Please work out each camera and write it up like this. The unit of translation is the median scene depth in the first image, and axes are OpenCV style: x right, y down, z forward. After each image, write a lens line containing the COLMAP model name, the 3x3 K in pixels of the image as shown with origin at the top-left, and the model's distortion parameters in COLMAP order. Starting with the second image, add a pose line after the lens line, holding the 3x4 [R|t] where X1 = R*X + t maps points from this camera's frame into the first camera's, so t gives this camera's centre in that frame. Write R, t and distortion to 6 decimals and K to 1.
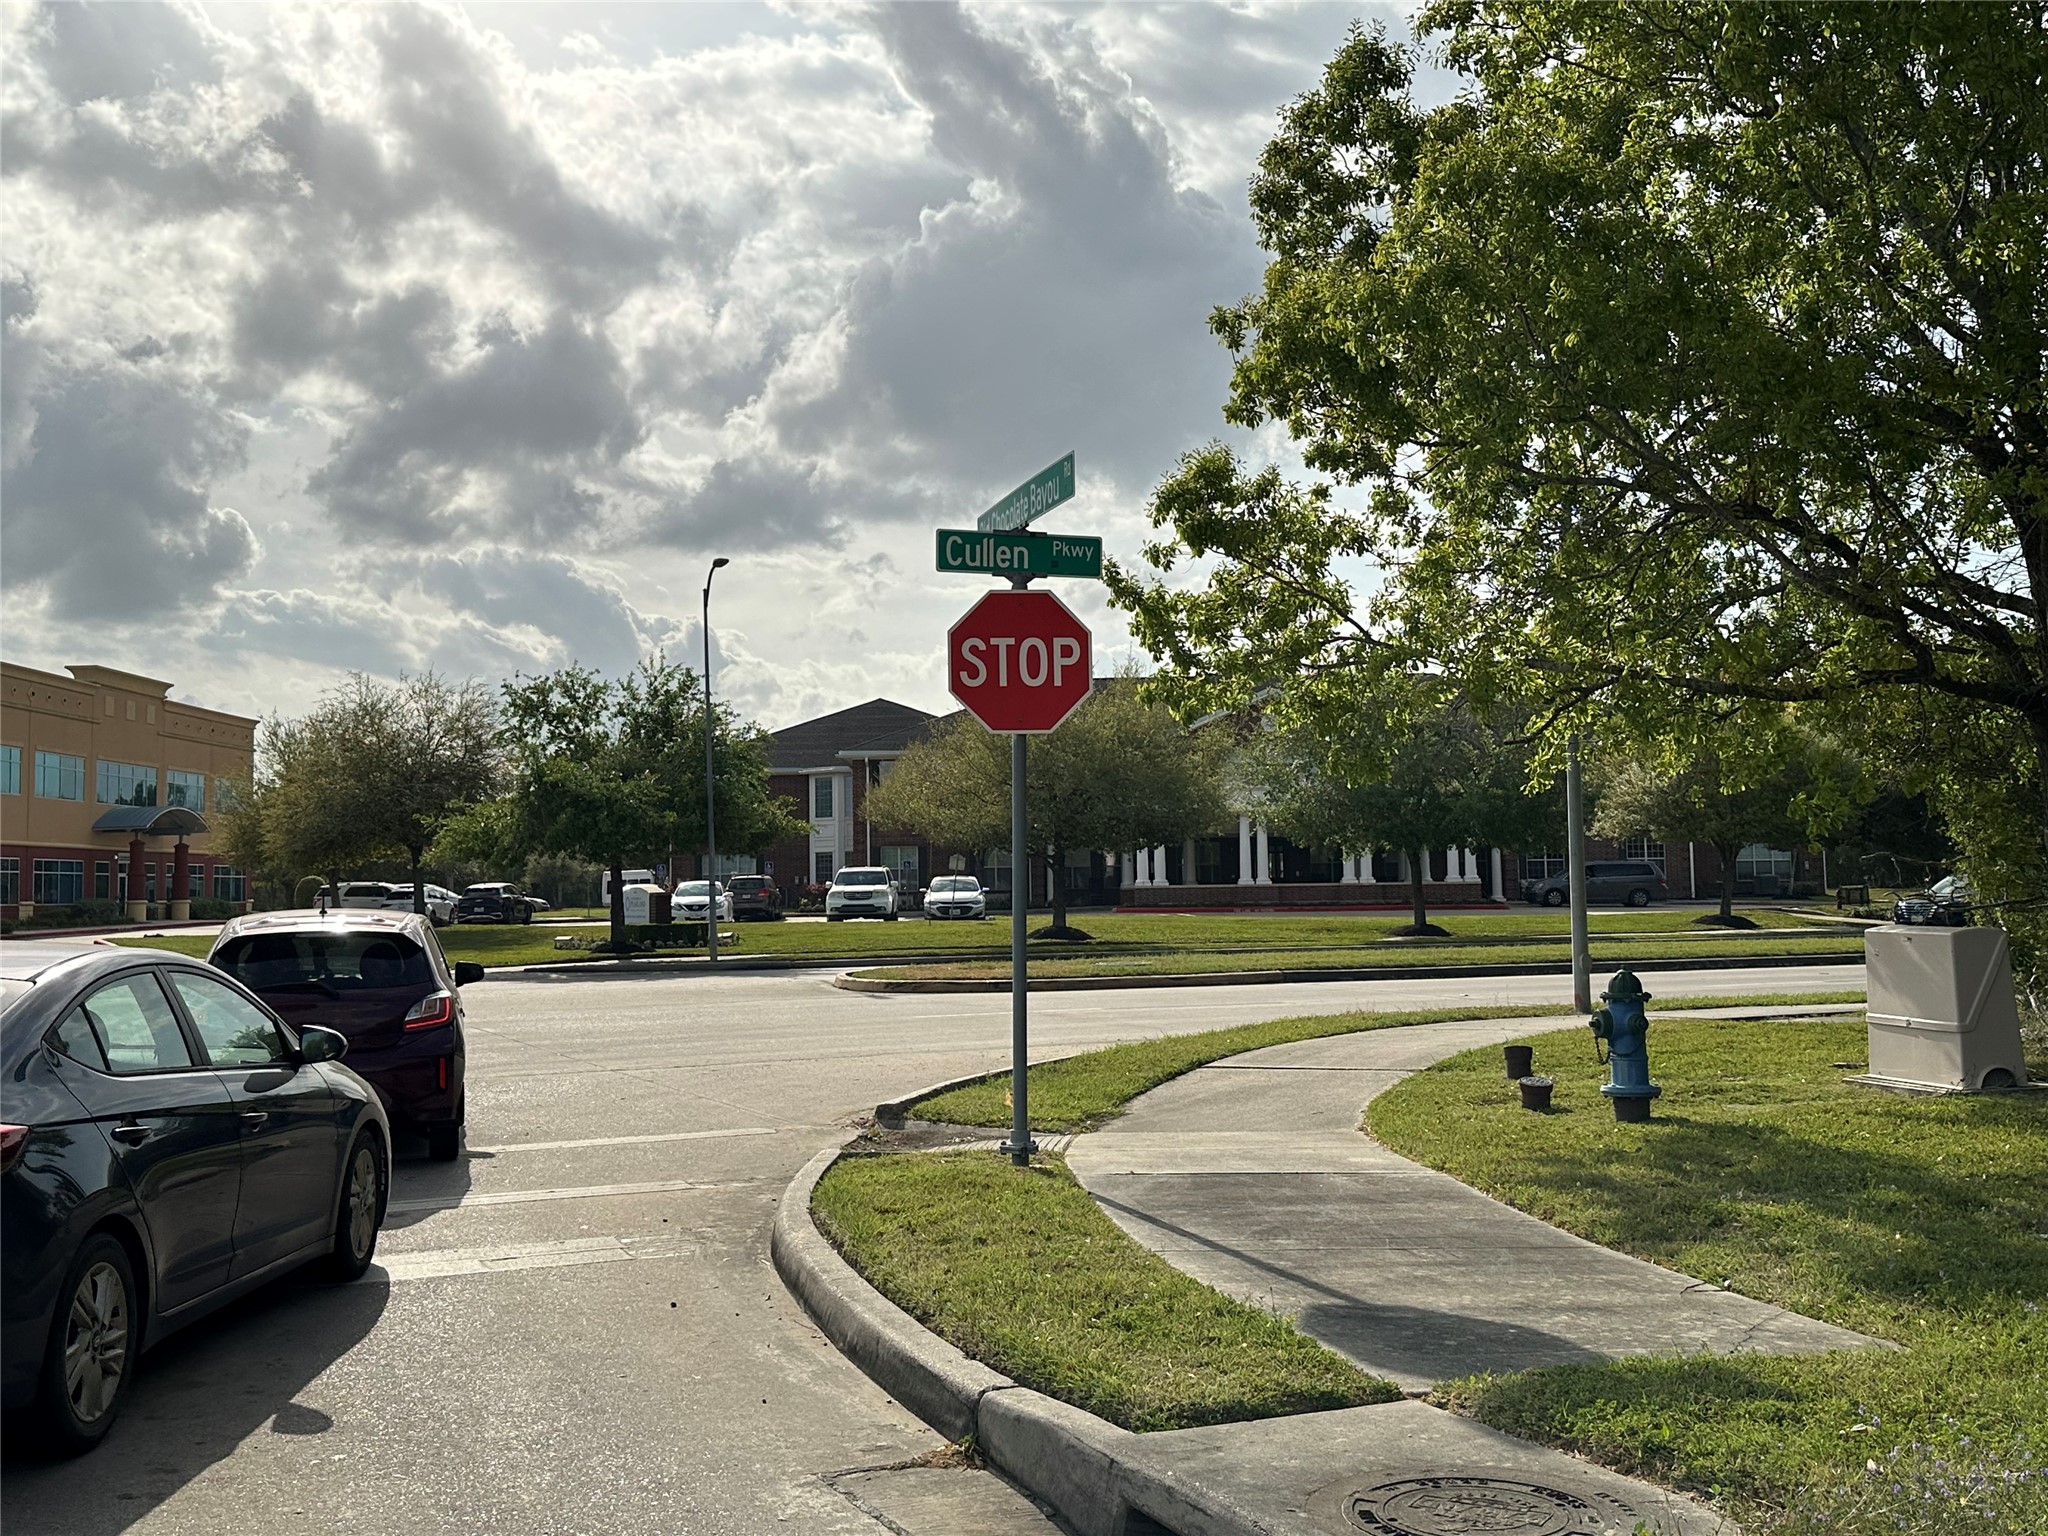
lens RADIAL K [[2070.1, 0, 1024.0], [0, 2070.1, 768.0], [0, 0, 1]] dist [0.173982, -0.331622]
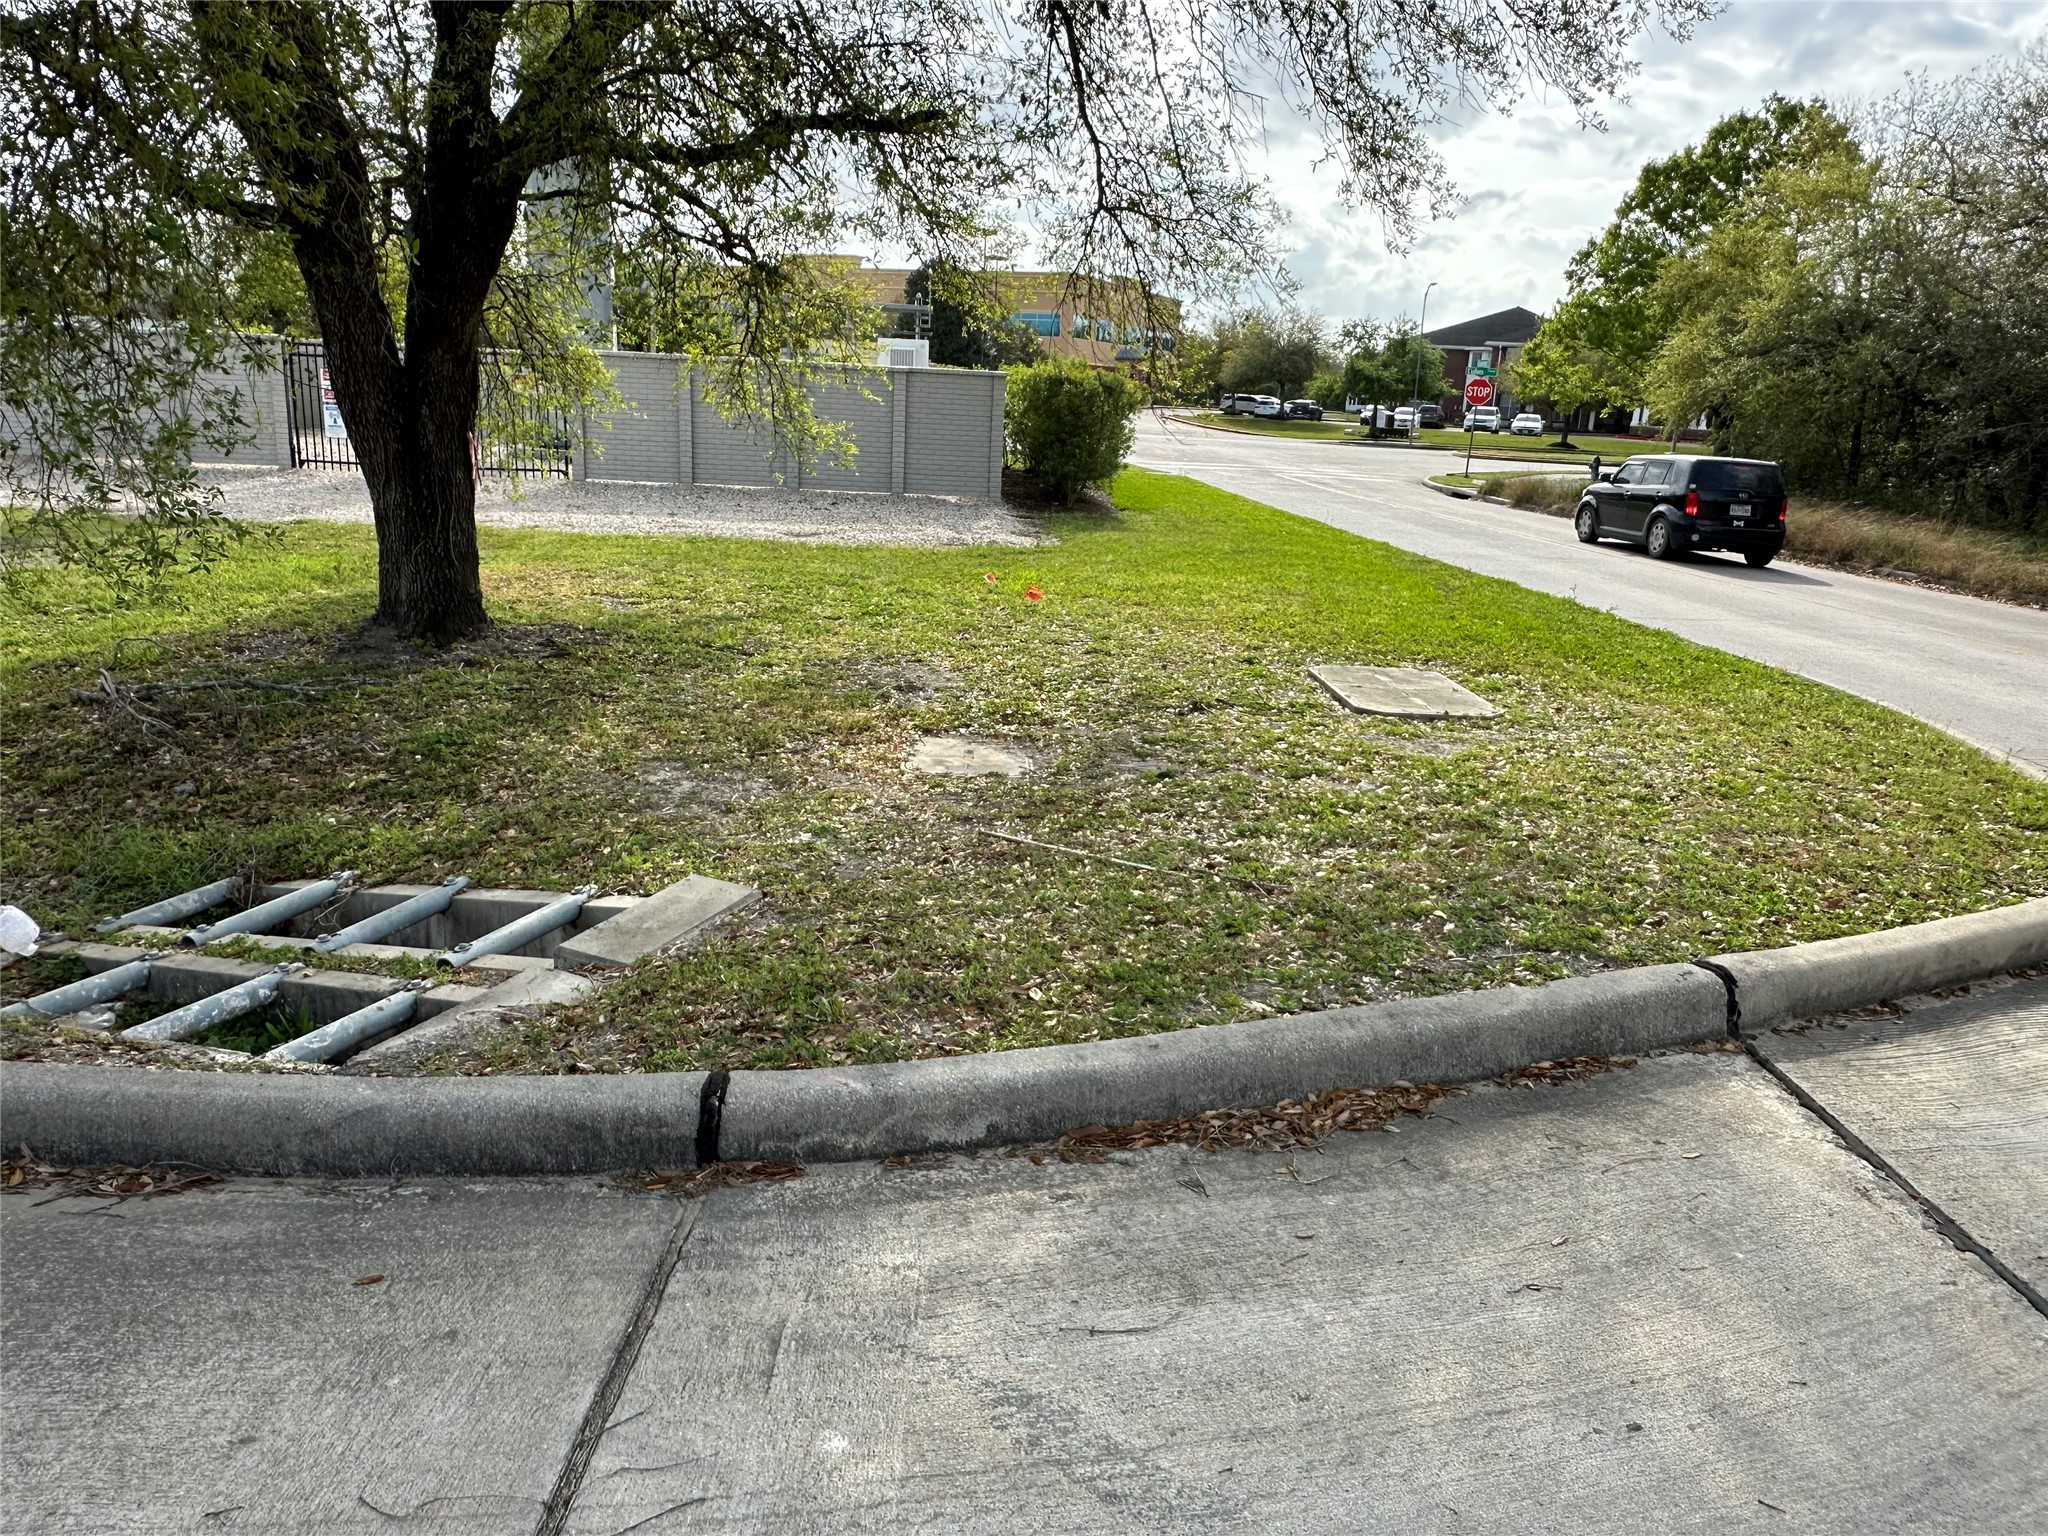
lens RADIAL K [[1391.9, 0, 1024.0], [0, 1391.9, 768.0], [0, 0, 1]] dist [-0.007401, 0.008795]
pose [[0.916402, 0.158965, -0.367338, 0.076506], [-0.036118, 0.946849, 0.319645, -0.042987], [0.398626, -0.279656, 0.873436, -0.572989]]
